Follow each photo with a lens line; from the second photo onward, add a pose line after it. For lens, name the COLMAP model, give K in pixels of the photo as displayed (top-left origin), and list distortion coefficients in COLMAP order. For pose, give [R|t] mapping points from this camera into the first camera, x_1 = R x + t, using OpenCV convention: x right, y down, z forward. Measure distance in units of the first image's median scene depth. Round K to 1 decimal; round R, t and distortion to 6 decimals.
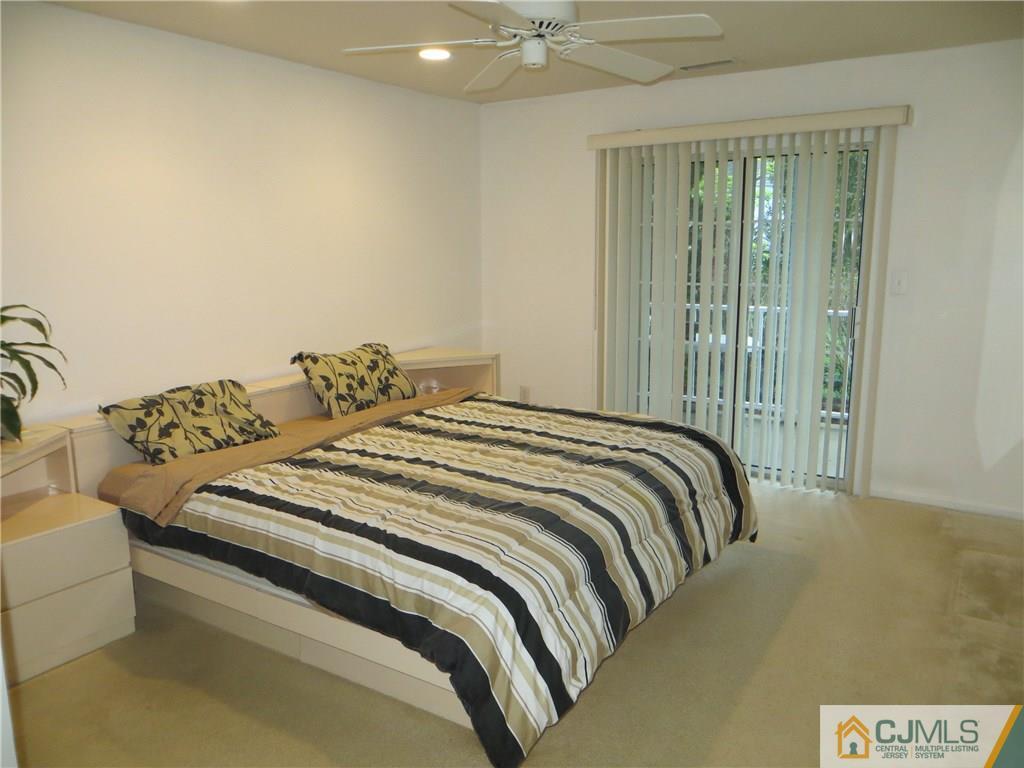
lens RADIAL K [[770.4, 0, 510.1], [0, 770.4, 378.3], [0, 0, 1]] dist [-0.013359, 0.007505]
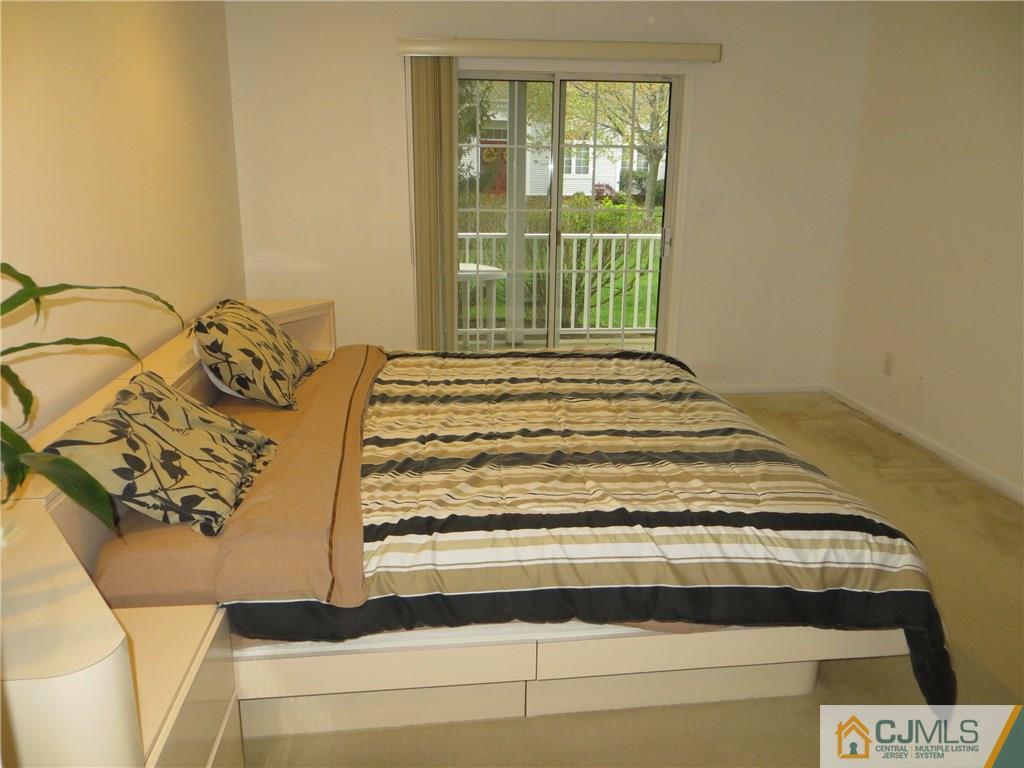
lens RADIAL K [[770.4, 0, 510.1], [0, 770.4, 378.3], [0, 0, 1]] dist [-0.013359, 0.007505]
pose [[0.777944, -0.149269, 0.610346, -0.629683], [0.096248, 0.988218, 0.119006, -0.048173], [-0.620919, -0.033835, 0.783144, 0.385127]]
